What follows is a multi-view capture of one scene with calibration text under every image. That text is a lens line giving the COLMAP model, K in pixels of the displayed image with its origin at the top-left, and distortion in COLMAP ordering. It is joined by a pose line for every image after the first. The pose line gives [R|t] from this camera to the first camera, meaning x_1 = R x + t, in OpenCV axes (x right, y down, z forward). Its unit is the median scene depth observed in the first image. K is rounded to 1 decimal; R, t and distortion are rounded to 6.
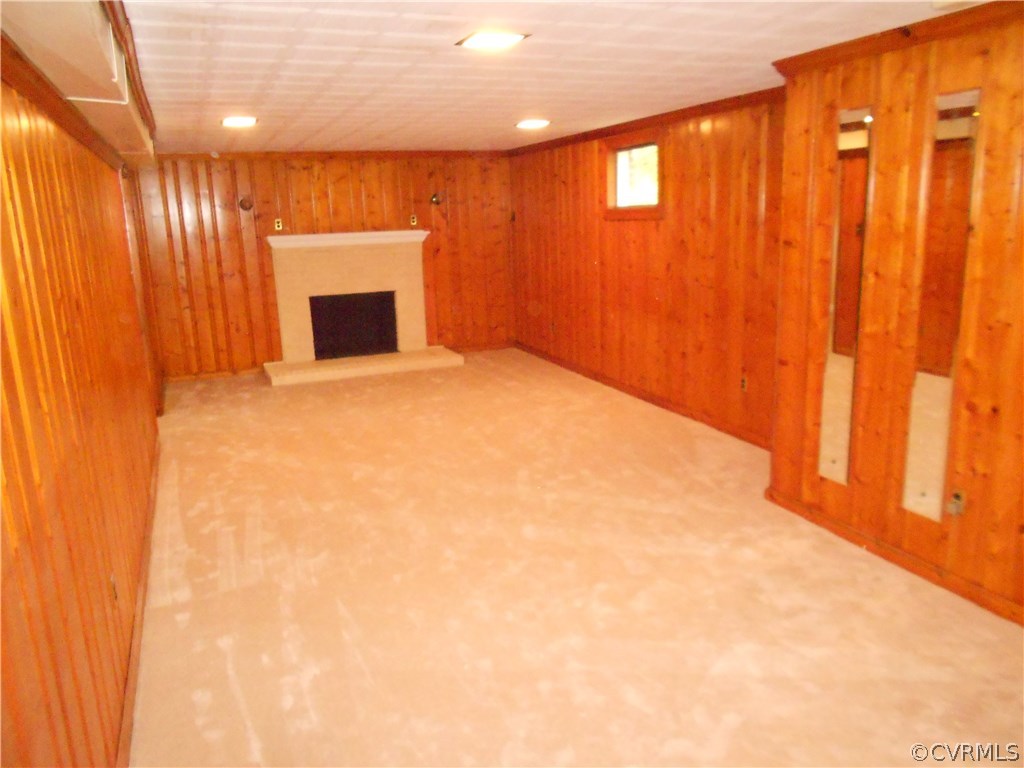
lens RADIAL K [[802.6, 0, 511.5], [0, 802.6, 396.0], [0, 0, 1]] dist [-0.003124, -0.001862]
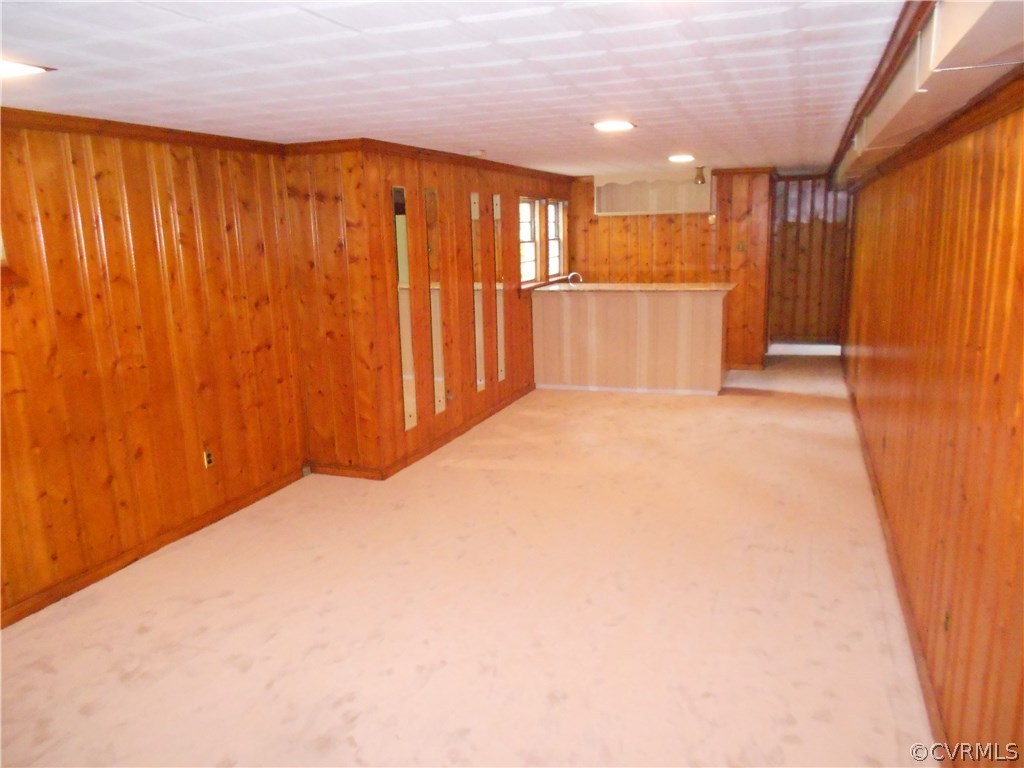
lens RADIAL K [[802.6, 0, 511.5], [0, 802.6, 396.0], [0, 0, 1]] dist [-0.003124, -0.001862]
pose [[-0.745858, -0.072381, 0.662161, -0.538925], [0.208745, 0.918606, 0.335543, -0.307872], [-0.632552, 0.388490, -0.670040, 1.378577]]
